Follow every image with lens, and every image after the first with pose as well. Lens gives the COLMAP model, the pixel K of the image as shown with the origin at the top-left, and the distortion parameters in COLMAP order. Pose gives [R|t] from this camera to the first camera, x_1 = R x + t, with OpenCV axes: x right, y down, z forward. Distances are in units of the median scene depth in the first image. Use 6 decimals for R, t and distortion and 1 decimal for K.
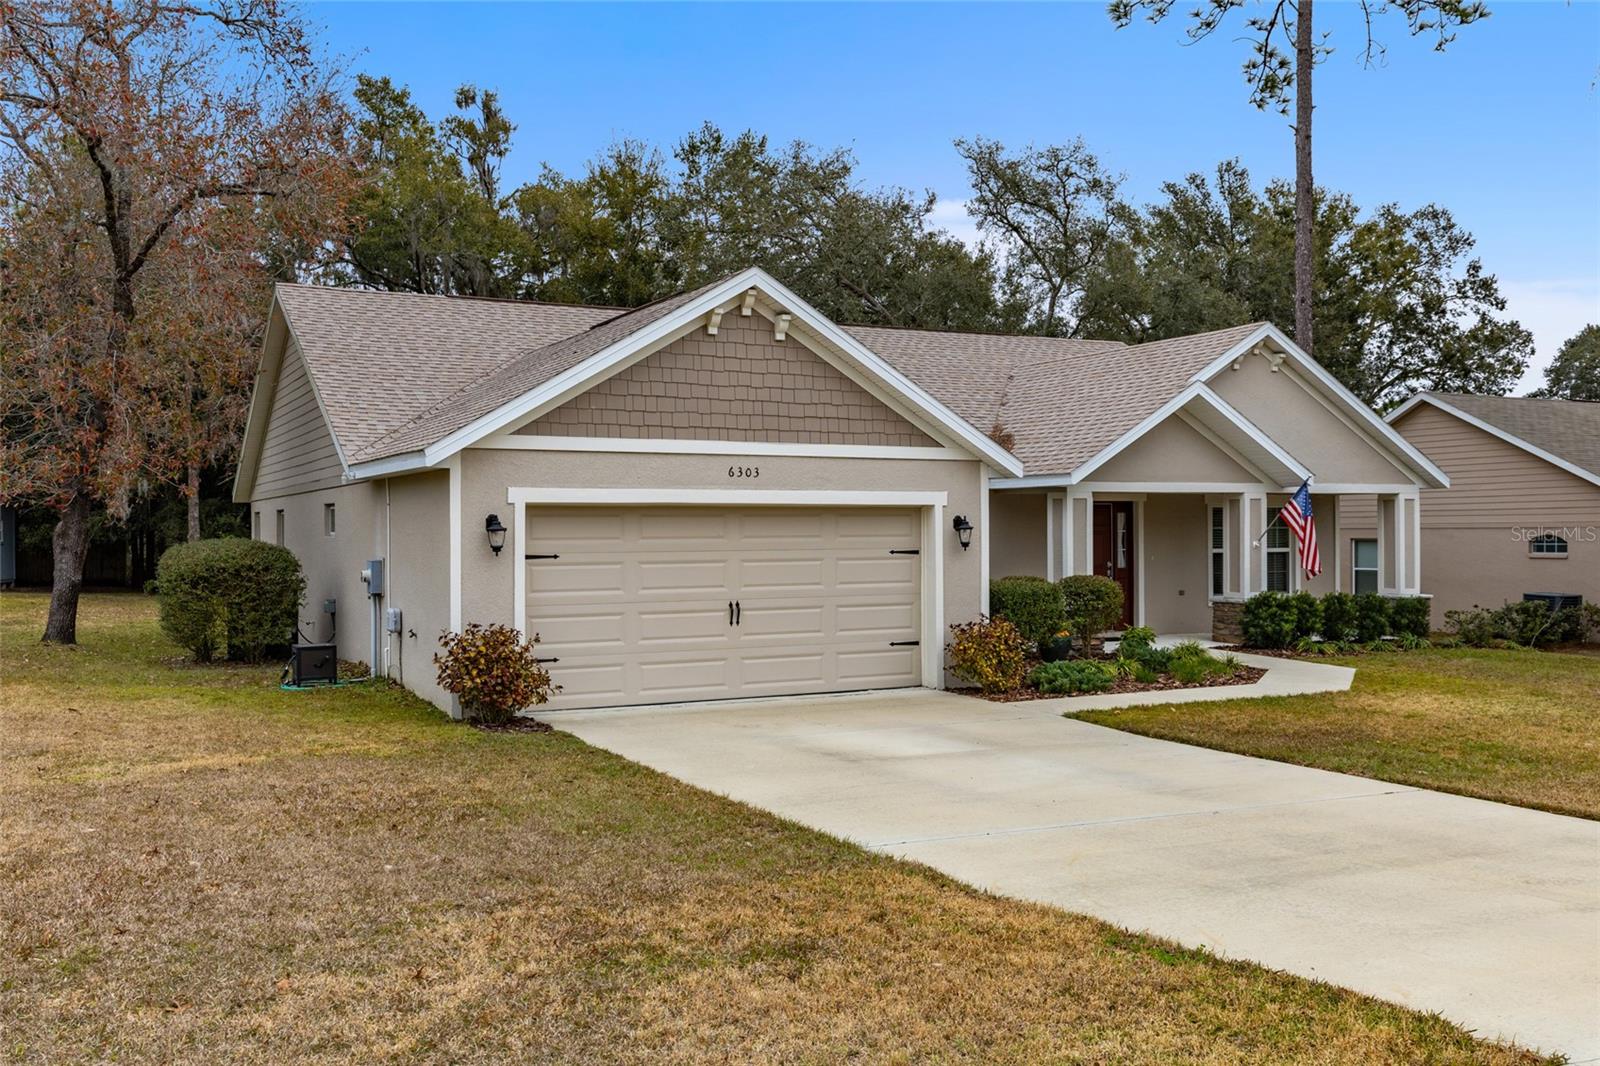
lens RADIAL K [[1427.2, 0, 799.5], [0, 1427.2, 526.8], [0, 0, 1]] dist [-0.002675, -0.003571]
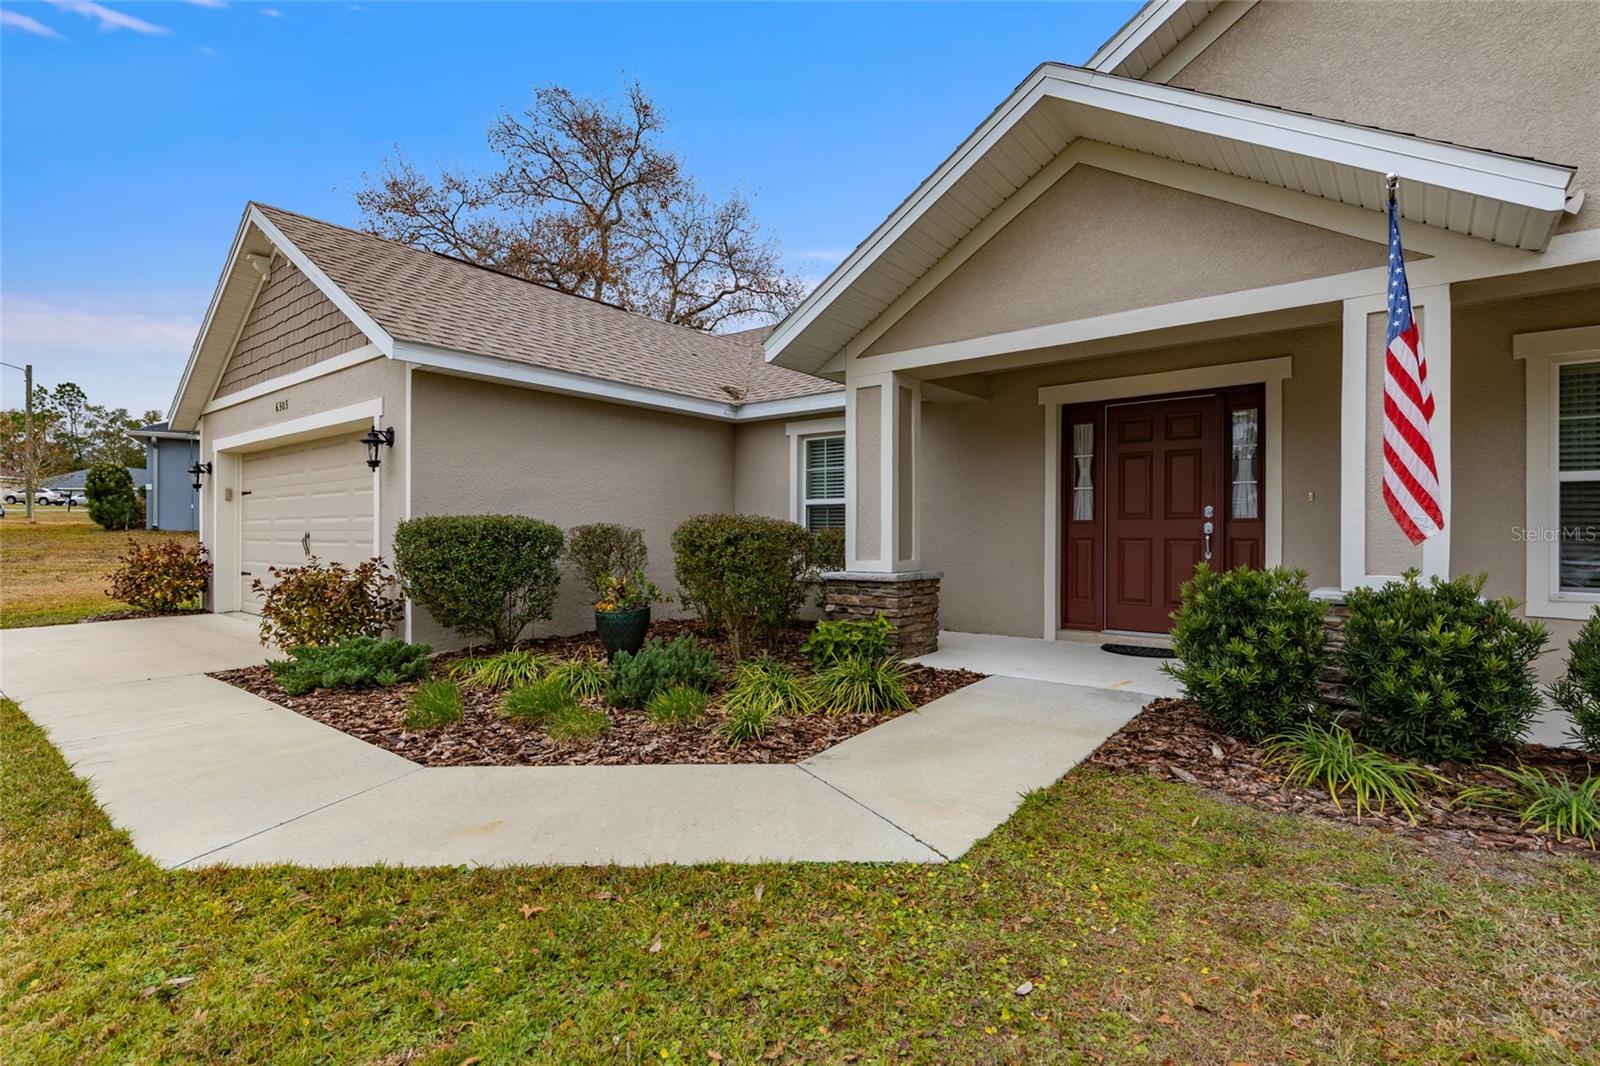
lens RADIAL K [[752.9, 0, 788.6], [0, 752.9, 531.1], [0, 0, 1]] dist [-0.003435, -0.000267]
pose [[0.397287, 0.003642, -0.917687, 0.584866], [-0.003450, 0.999991, 0.002475, 0.047817], [0.917688, 0.002183, 0.397296, 1.072339]]
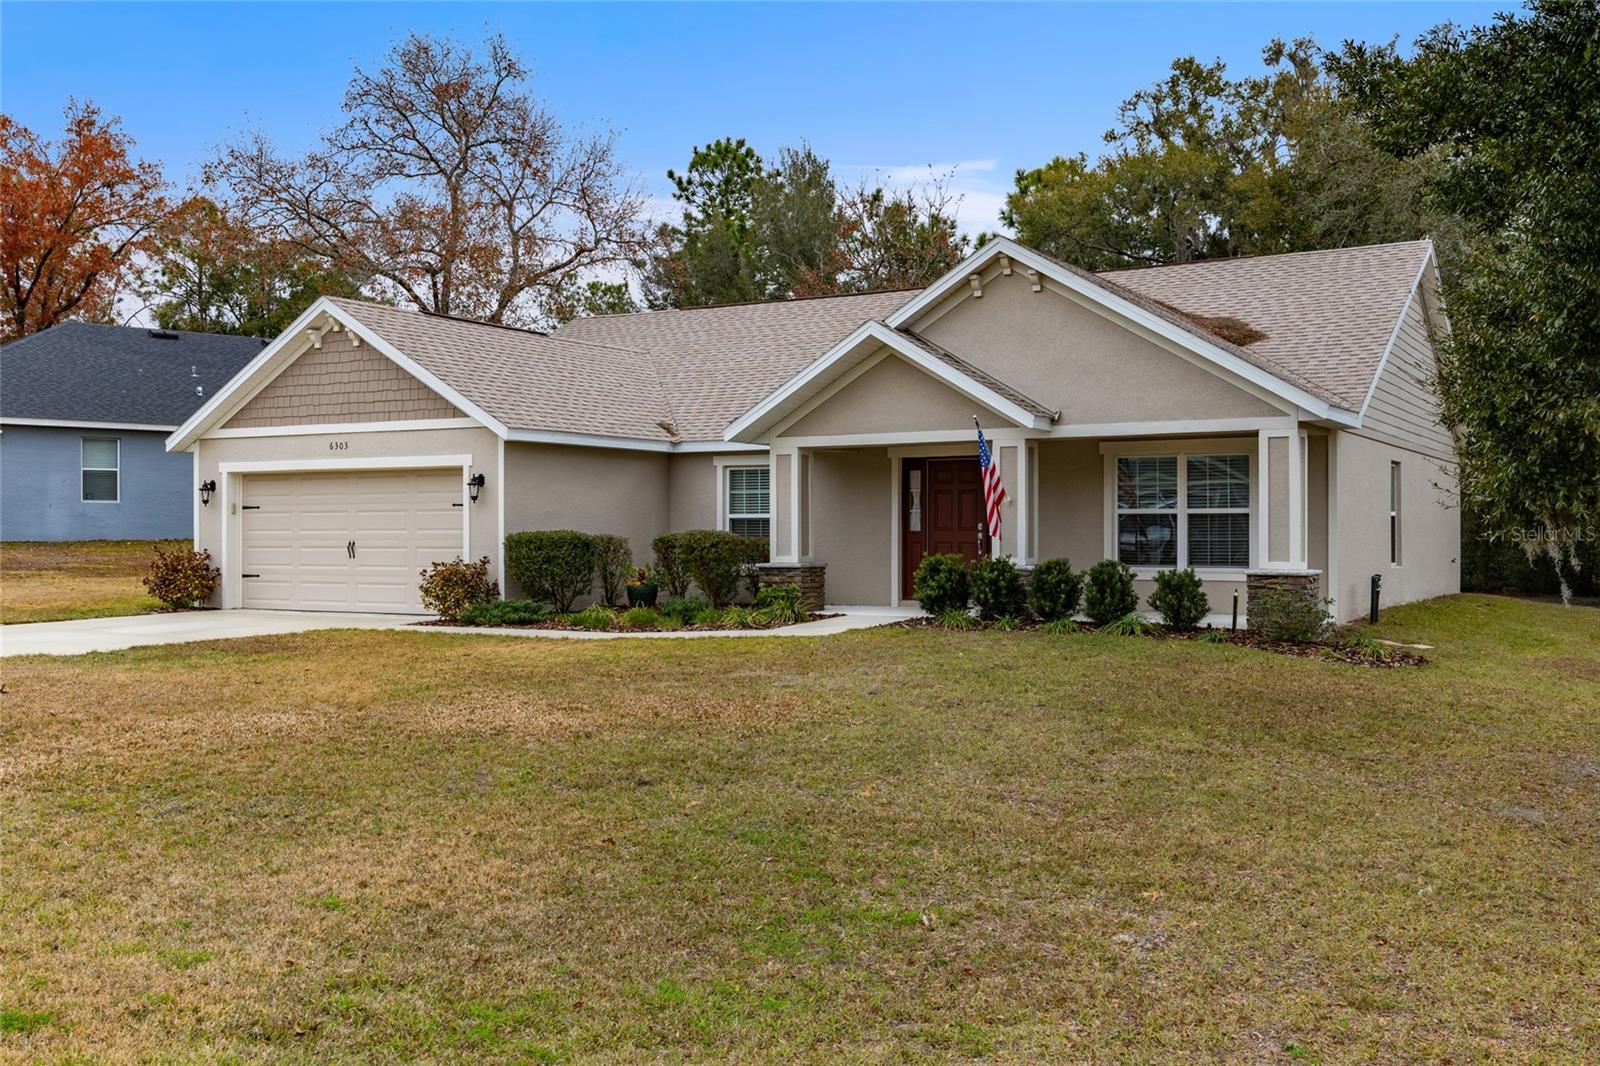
lens RADIAL K [[1537.8, 0, 801.2], [0, 1537.8, 533.4], [0, 0, 1]] dist [0.001051, 0.000063]
pose [[0.541092, 0.004668, -0.840951, 1.382539], [0.000559, 0.999982, 0.005910, 0.035851], [0.840963, -0.003668, 0.541080, 0.550505]]
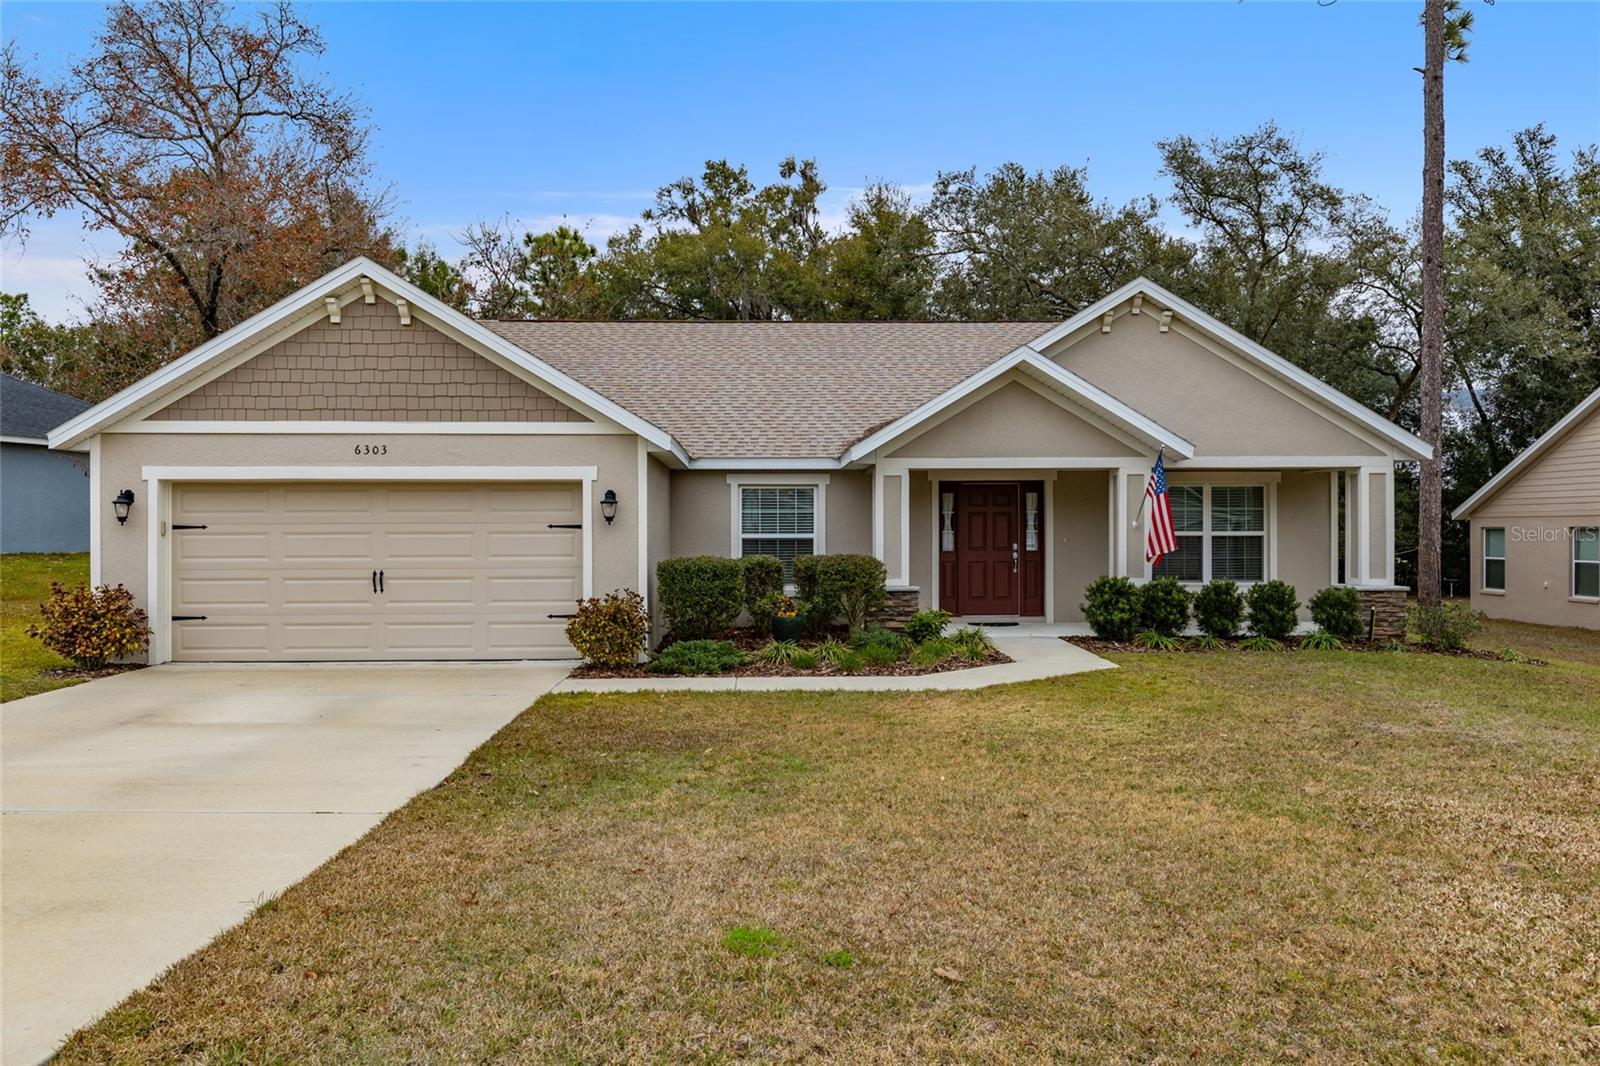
lens RADIAL K [[1146.4, 0, 801.0], [0, 1146.4, 534.1], [0, 0, 1]] dist [-0.000122, -0.004428]
pose [[0.904540, 0.003606, -0.426374, 0.594690], [-0.000653, 0.999975, 0.007071, 0.018007], [0.426389, -0.006118, 0.904519, 0.343763]]
